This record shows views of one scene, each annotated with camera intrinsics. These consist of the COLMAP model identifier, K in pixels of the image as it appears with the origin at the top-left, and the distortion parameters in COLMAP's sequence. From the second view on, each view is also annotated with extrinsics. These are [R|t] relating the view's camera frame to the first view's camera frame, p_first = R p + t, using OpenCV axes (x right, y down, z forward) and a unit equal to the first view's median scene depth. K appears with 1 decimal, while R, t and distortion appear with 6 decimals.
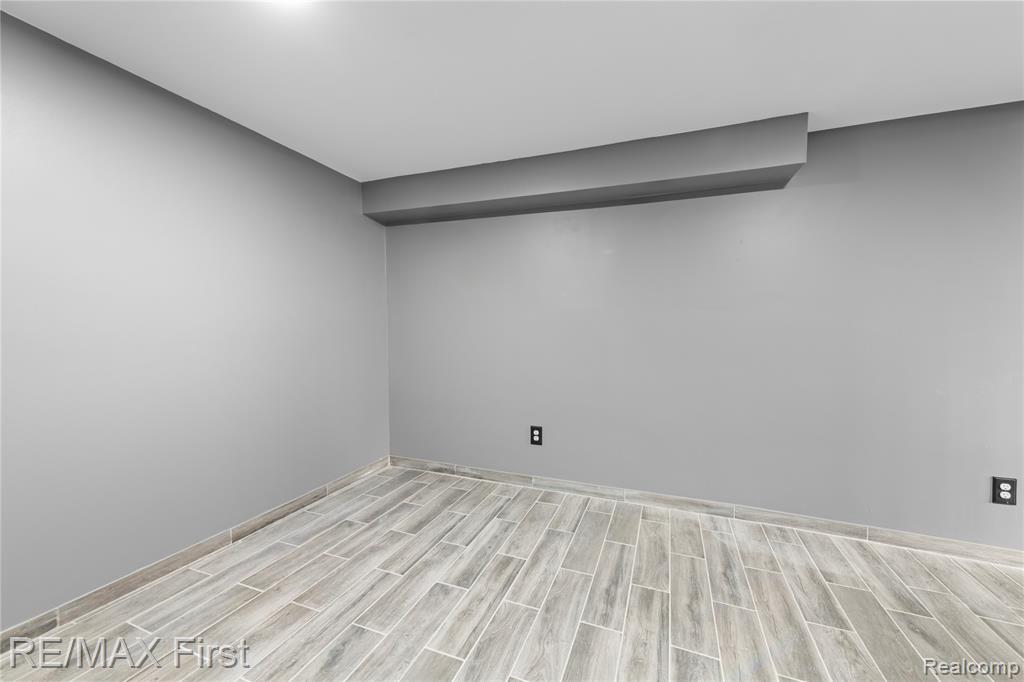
lens RADIAL K [[403.8, 0, 513.3], [0, 403.8, 328.8], [0, 0, 1]] dist [0.008050, -0.000126]
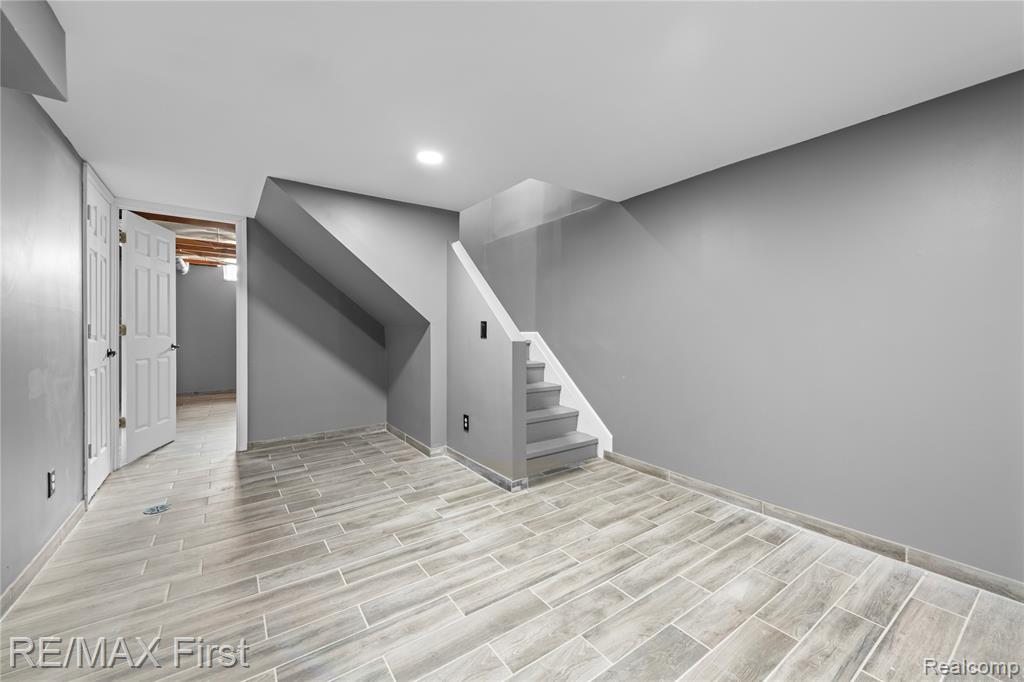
lens RADIAL K [[403.8, 0, 513.3], [0, 403.8, 328.8], [0, 0, 1]] dist [0.008050, -0.000126]
pose [[-0.836995, -0.003521, 0.547199, -0.493606], [-0.001552, 0.999991, 0.004060, -0.013835], [-0.547208, 0.002549, -0.836992, 1.617493]]
